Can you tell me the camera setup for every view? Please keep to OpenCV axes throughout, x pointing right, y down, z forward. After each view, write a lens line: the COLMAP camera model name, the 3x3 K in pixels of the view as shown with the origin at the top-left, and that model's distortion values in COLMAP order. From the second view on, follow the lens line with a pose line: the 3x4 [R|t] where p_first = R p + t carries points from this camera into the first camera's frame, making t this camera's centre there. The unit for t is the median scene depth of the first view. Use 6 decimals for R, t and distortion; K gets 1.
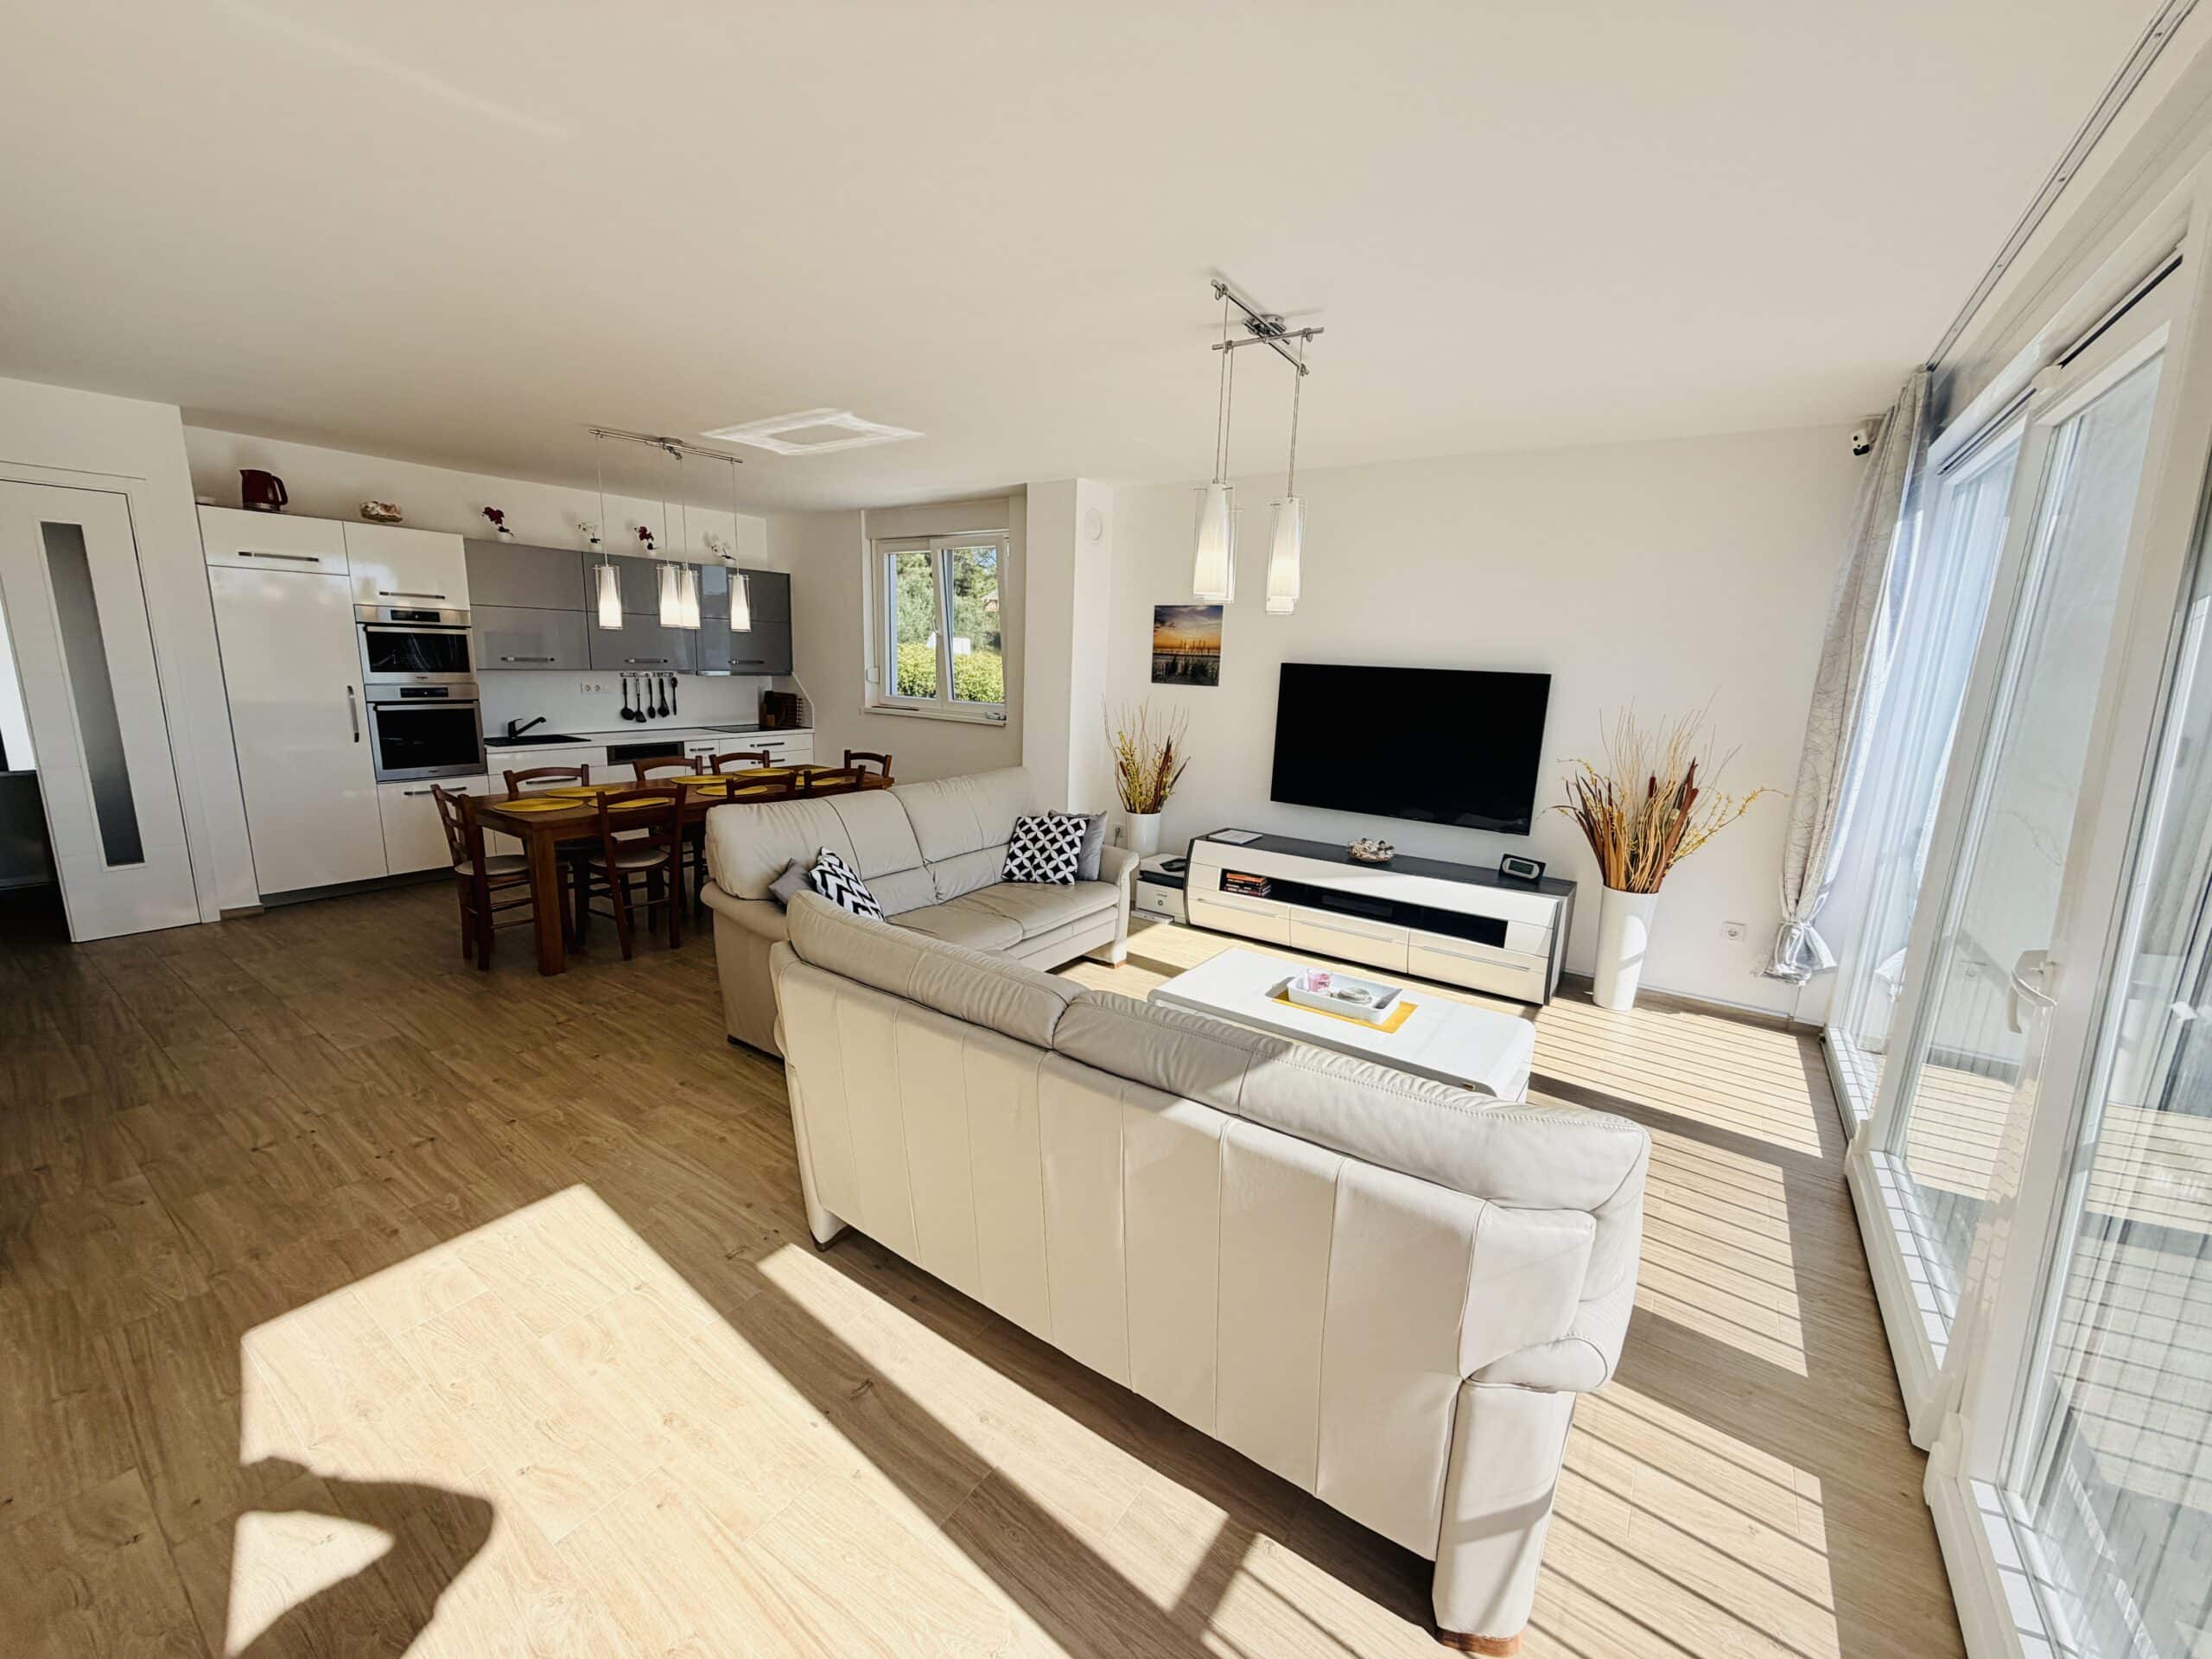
lens RADIAL K [[878.6, 0, 1098.9], [0, 878.6, 835.1], [0, 0, 1]] dist [0.001089, -0.000331]
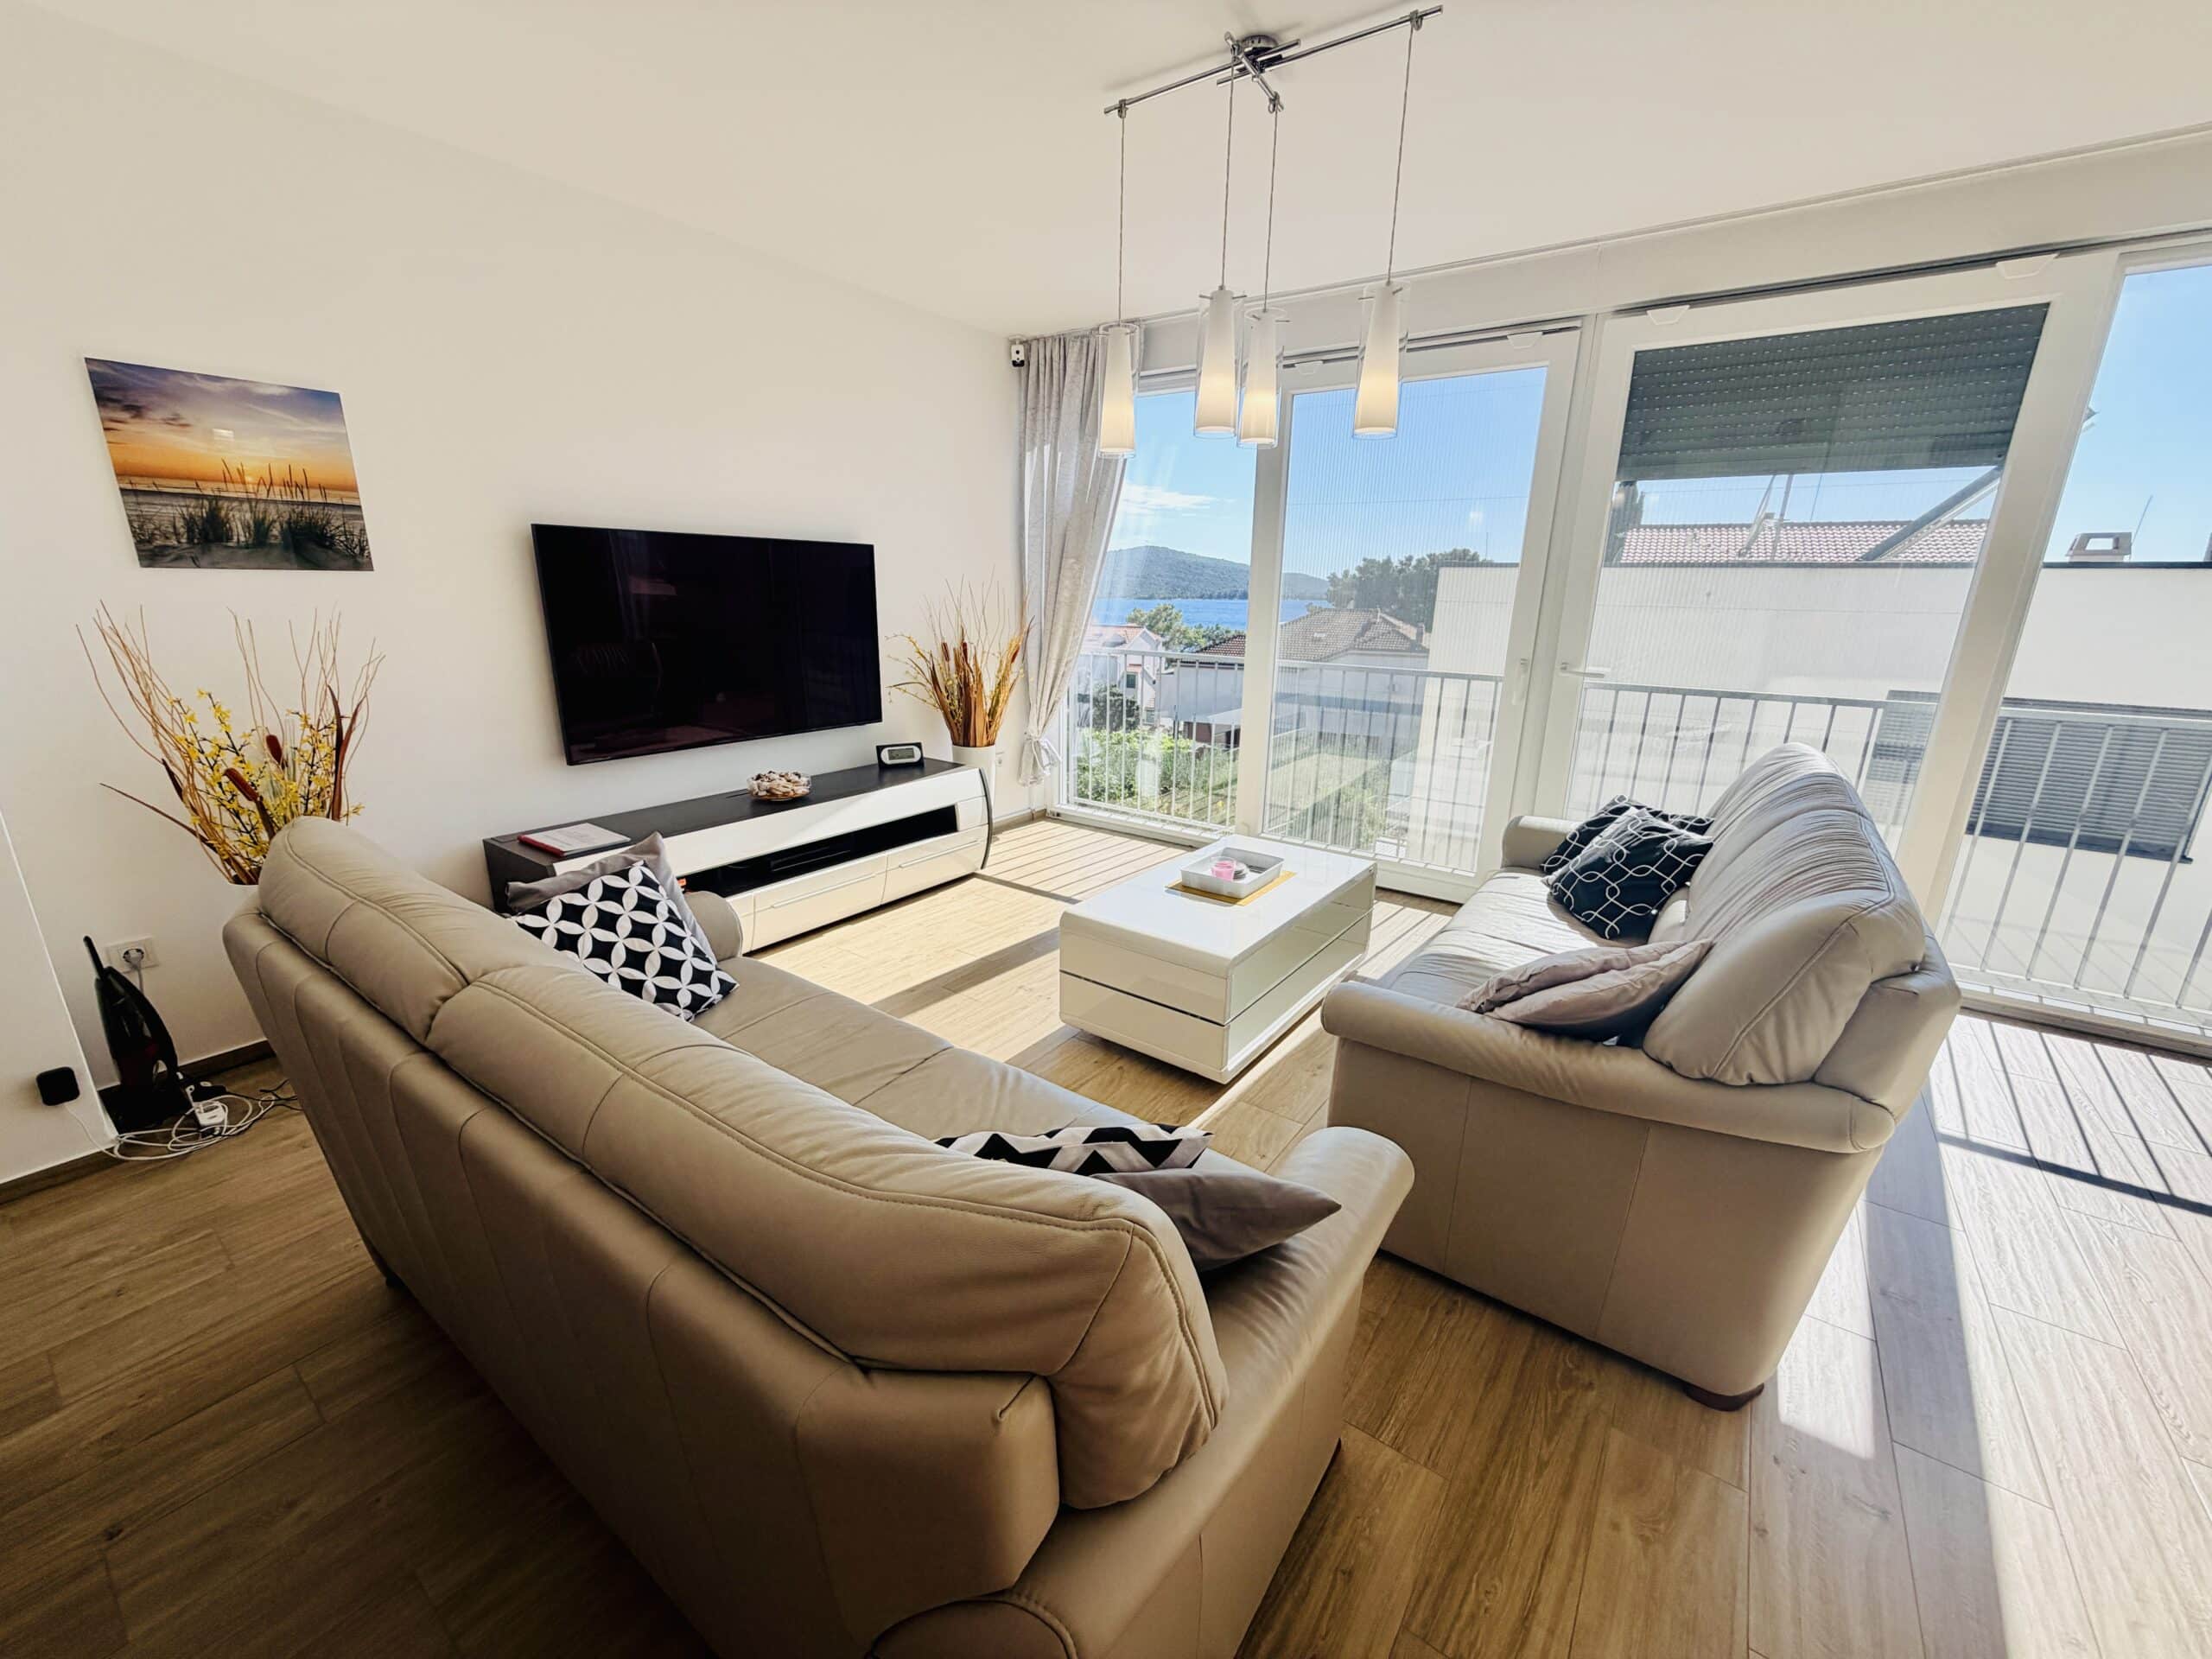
lens RADIAL K [[878.8, 0, 1100.9], [0, 878.8, 832.6], [0, 0, 1]] dist [0.000115, -0.000147]
pose [[0.015772, -0.306124, 0.951861, -0.449245], [0.187830, 0.935938, 0.297891, -0.126362], [-0.982075, 0.174090, 0.072261, 0.732154]]
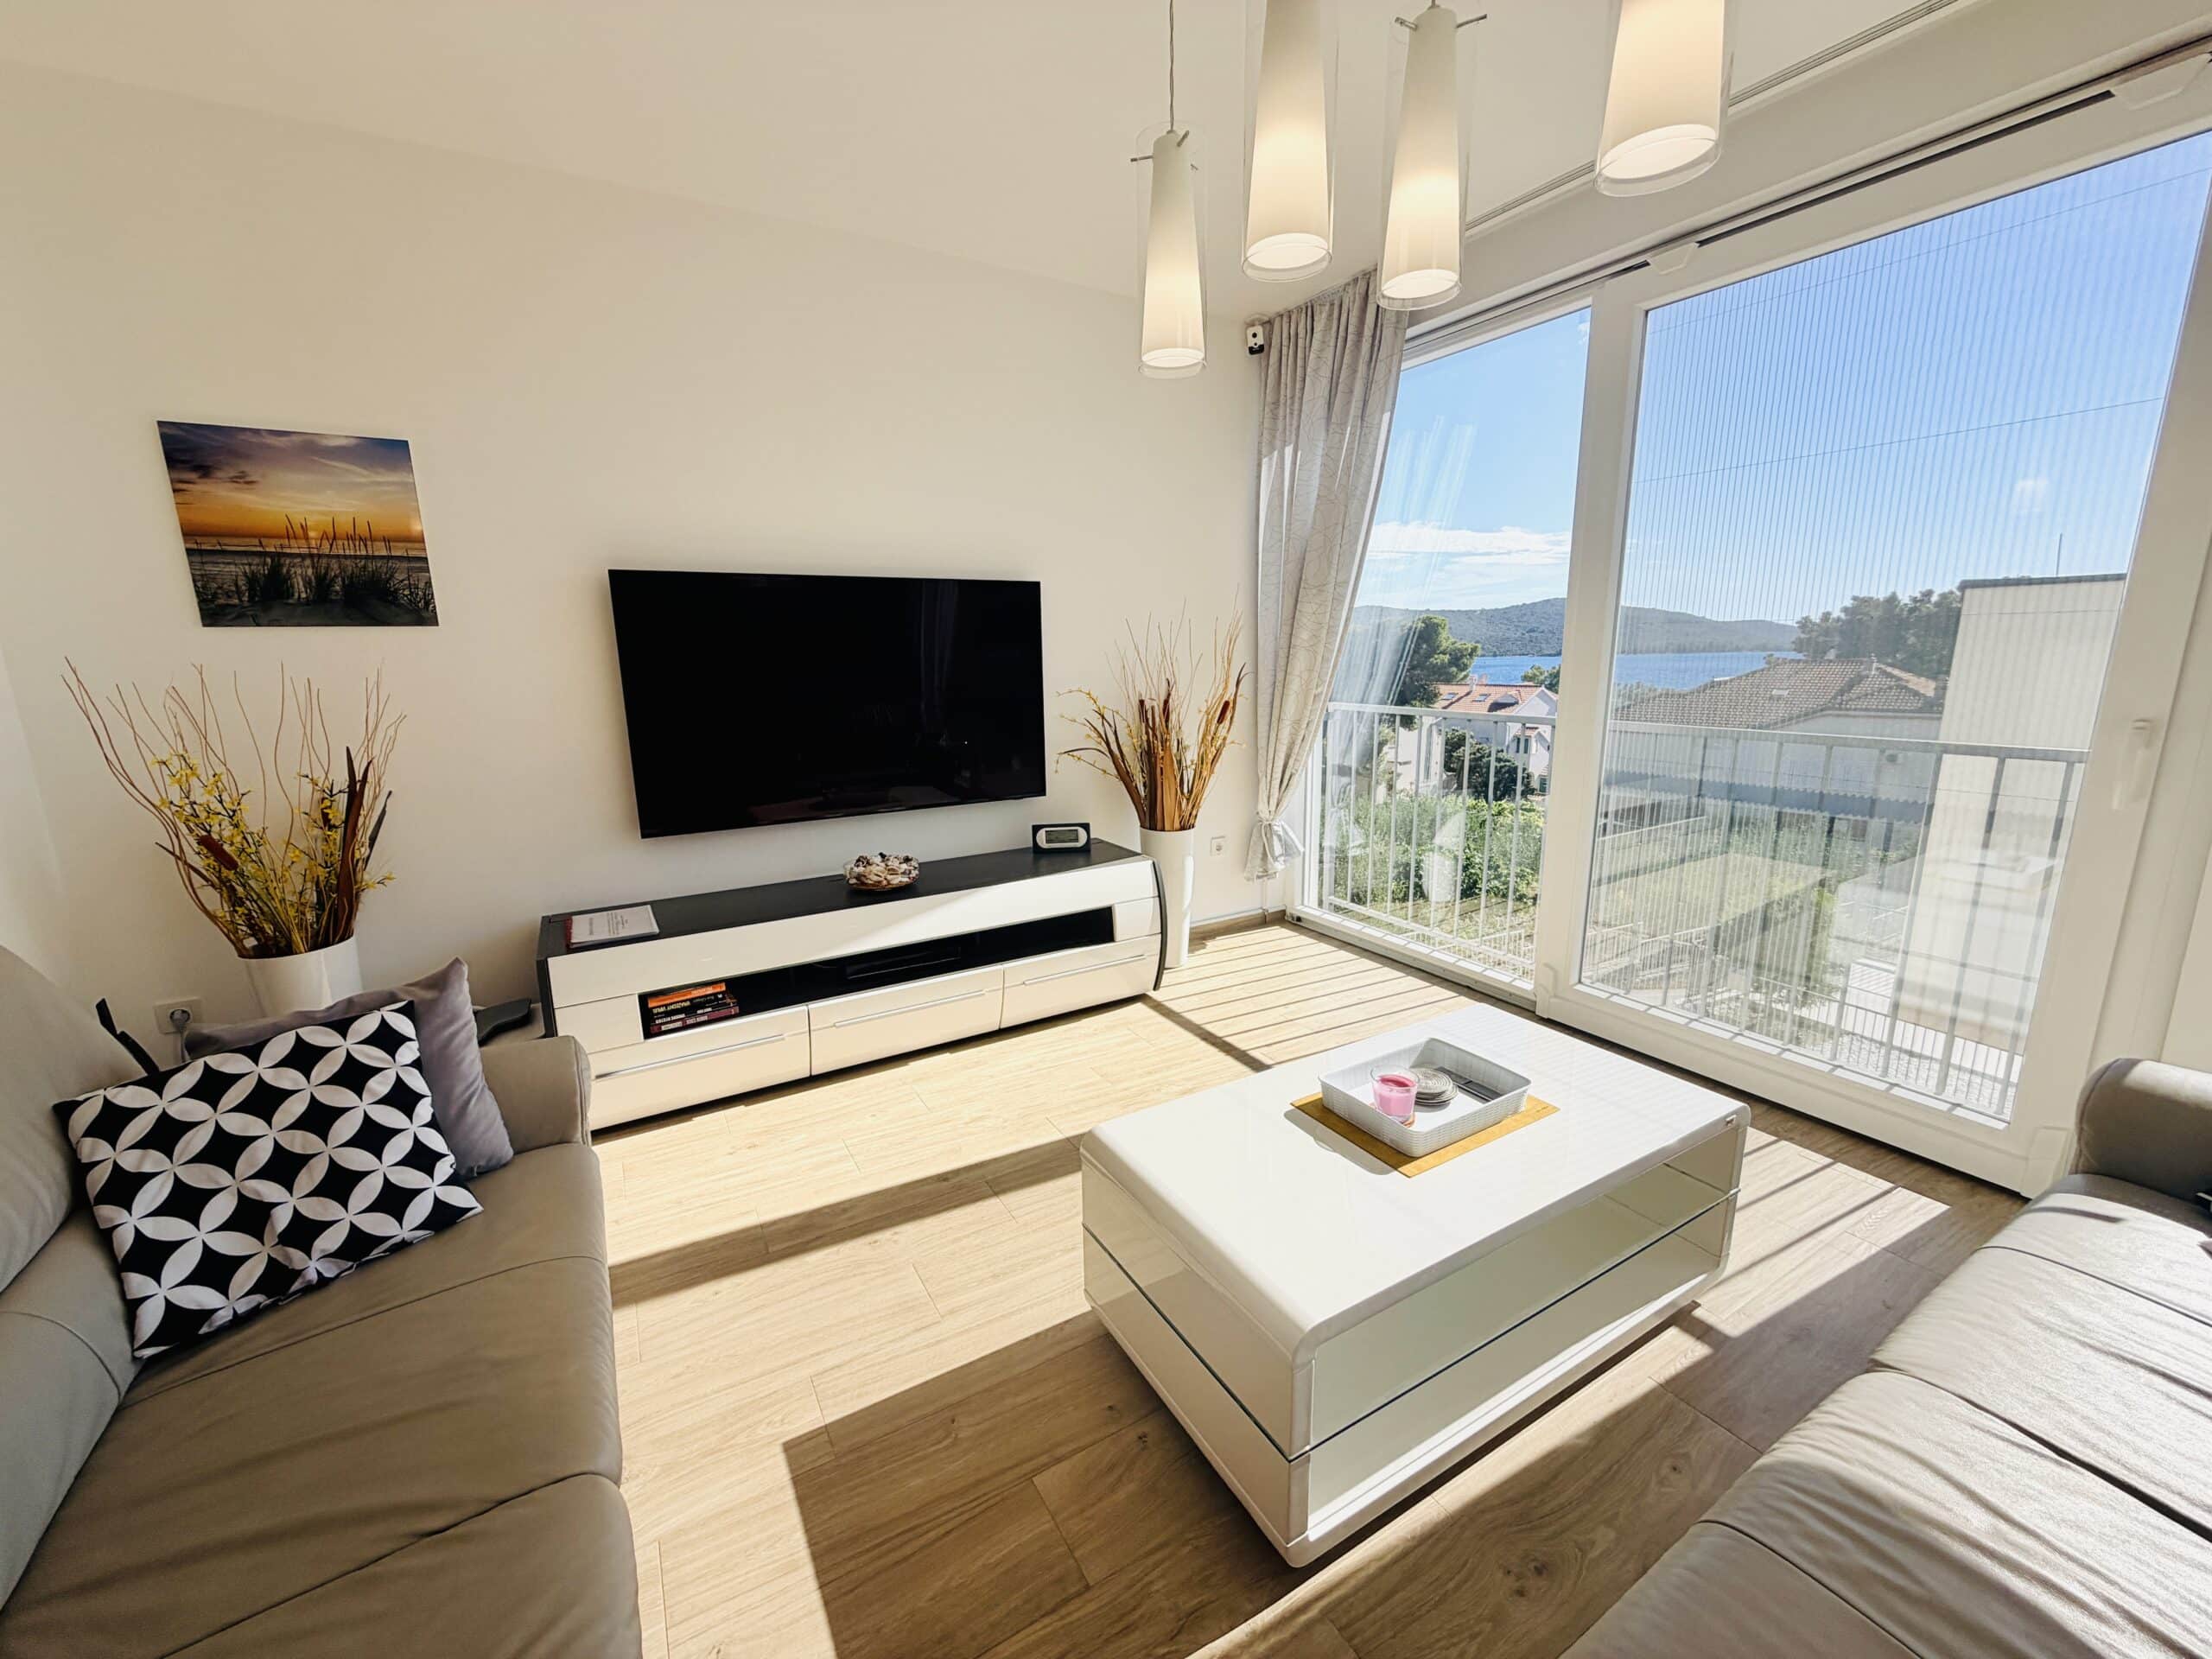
lens RADIAL K [[878.8, 0, 1100.9], [0, 878.8, 832.6], [0, 0, 1]] dist [0.000115, -0.000147]
pose [[0.418136, -0.228065, 0.879289, -0.178420], [0.215995, 0.965170, 0.147627, -0.072250], [-0.882331, 0.128194, 0.452833, 0.621851]]
